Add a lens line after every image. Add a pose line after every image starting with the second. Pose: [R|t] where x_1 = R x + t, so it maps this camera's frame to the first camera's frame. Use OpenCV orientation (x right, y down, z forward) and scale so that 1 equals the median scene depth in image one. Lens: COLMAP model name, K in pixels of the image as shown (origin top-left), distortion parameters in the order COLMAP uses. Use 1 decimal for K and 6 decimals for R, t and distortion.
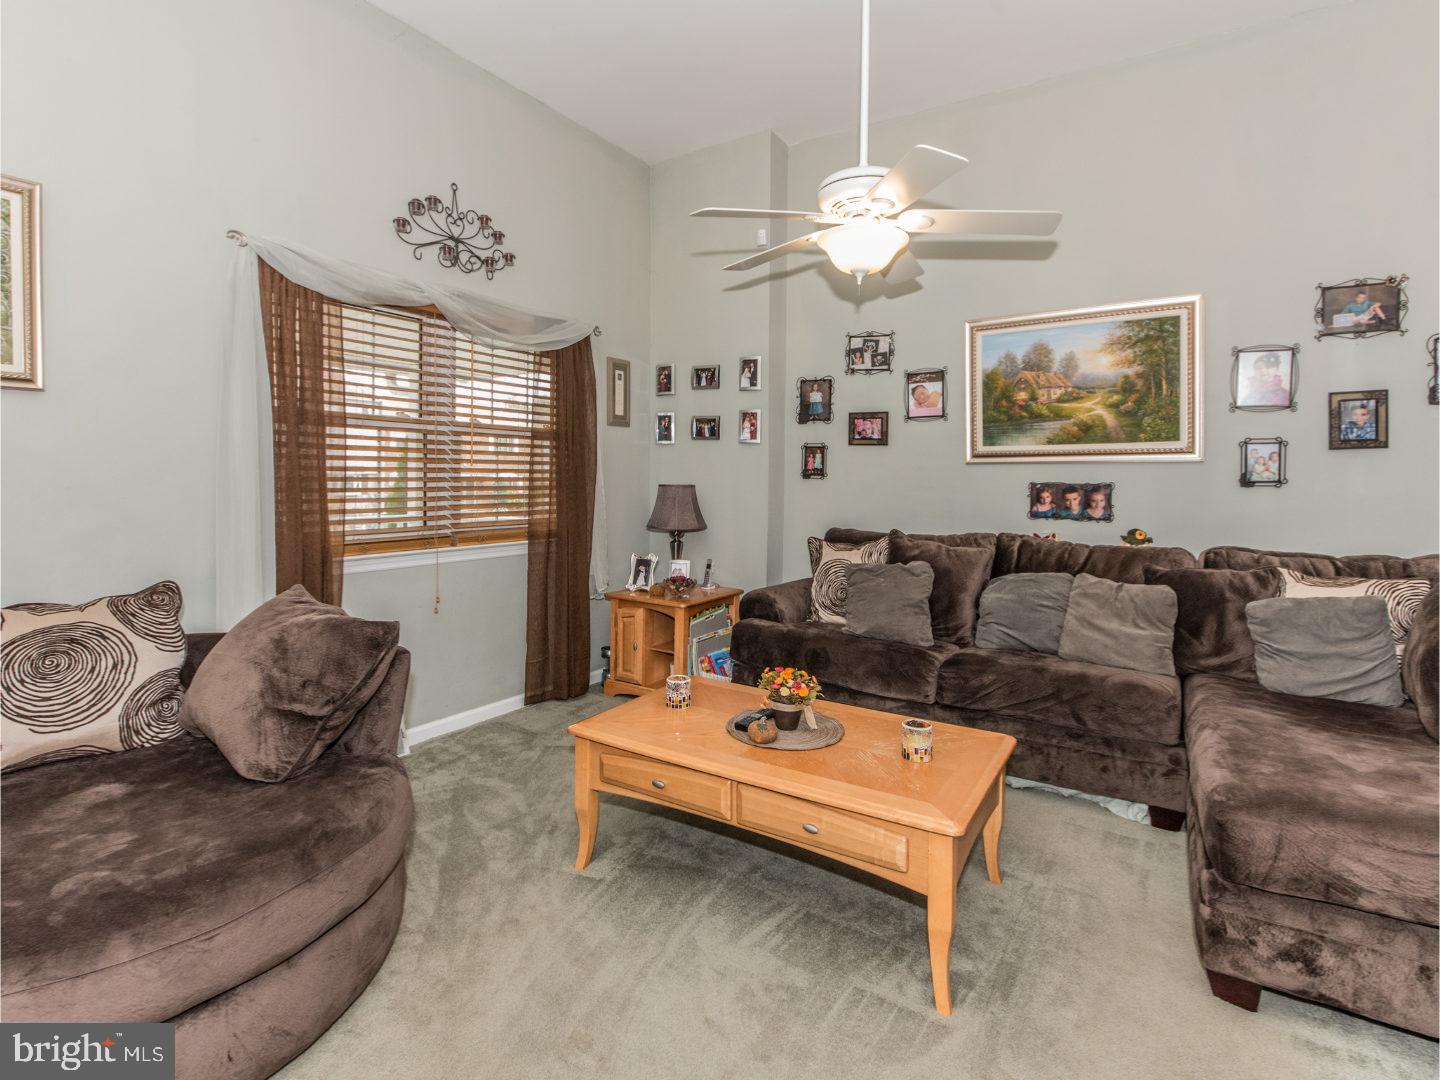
lens RADIAL K [[627.8, 0, 719.1], [0, 627.8, 529.3], [0, 0, 1]] dist [-0.000715, -0.000334]
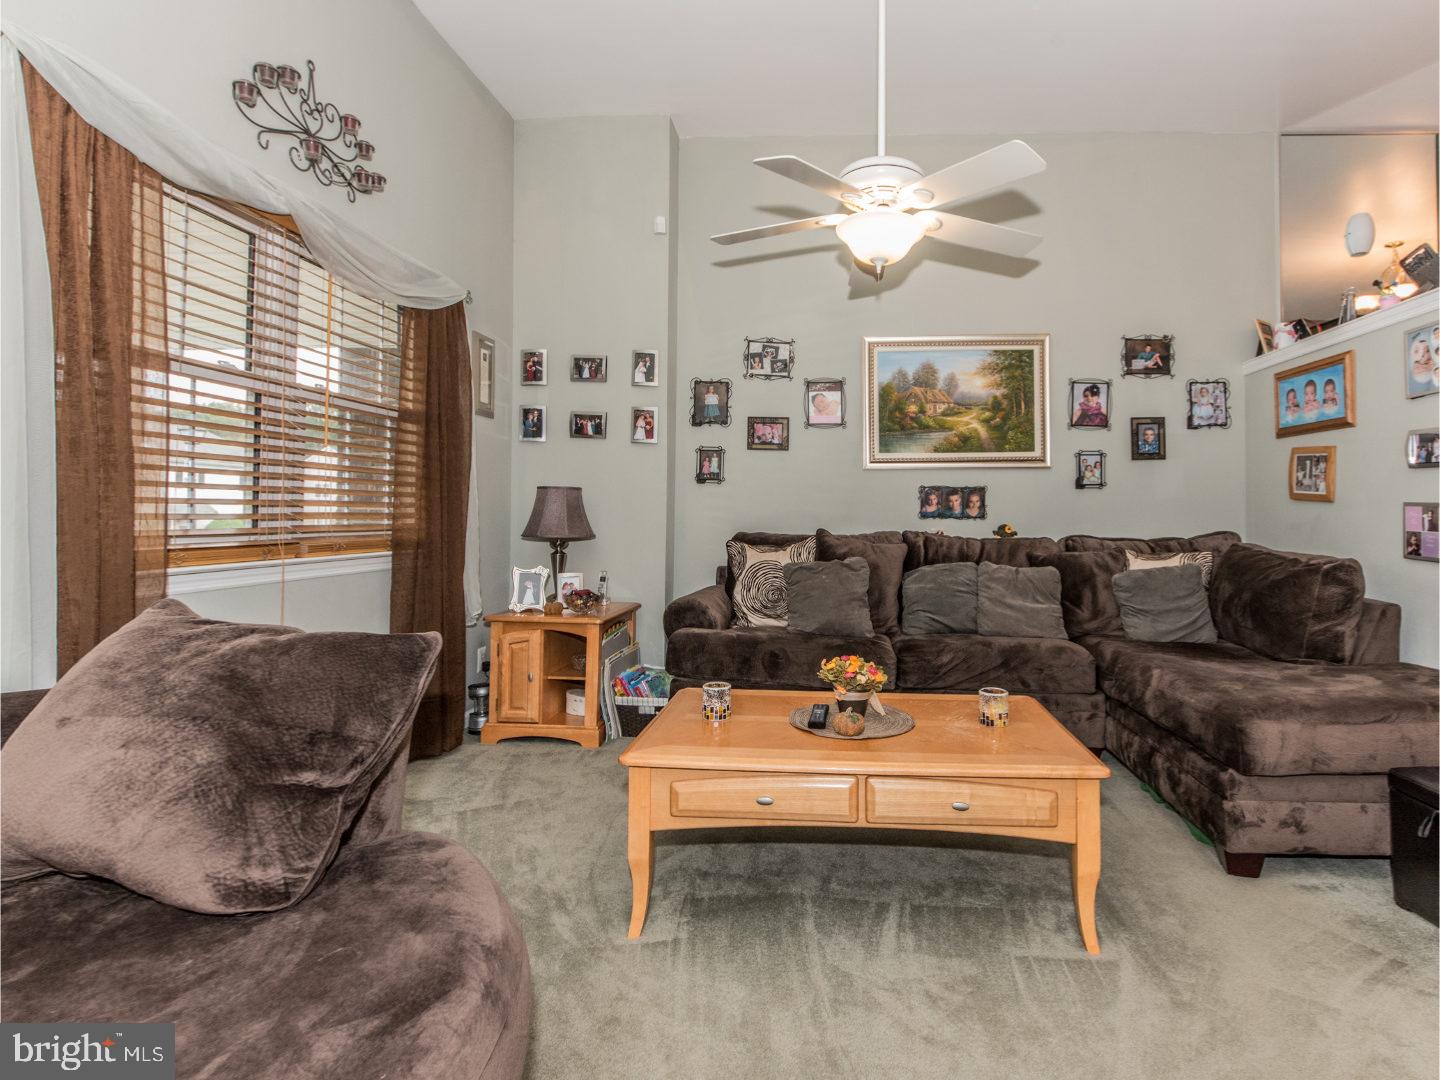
lens RADIAL K [[638.5, 0, 720.0], [0, 638.5, 540.0], [0, 0, 1]] dist [0.001918, 0.000228]
pose [[0.896859, -0.012940, 0.442126, -0.342832], [0.030551, 0.998997, -0.032735, 0.049602], [-0.441259, 0.042867, 0.896355, 0.147693]]
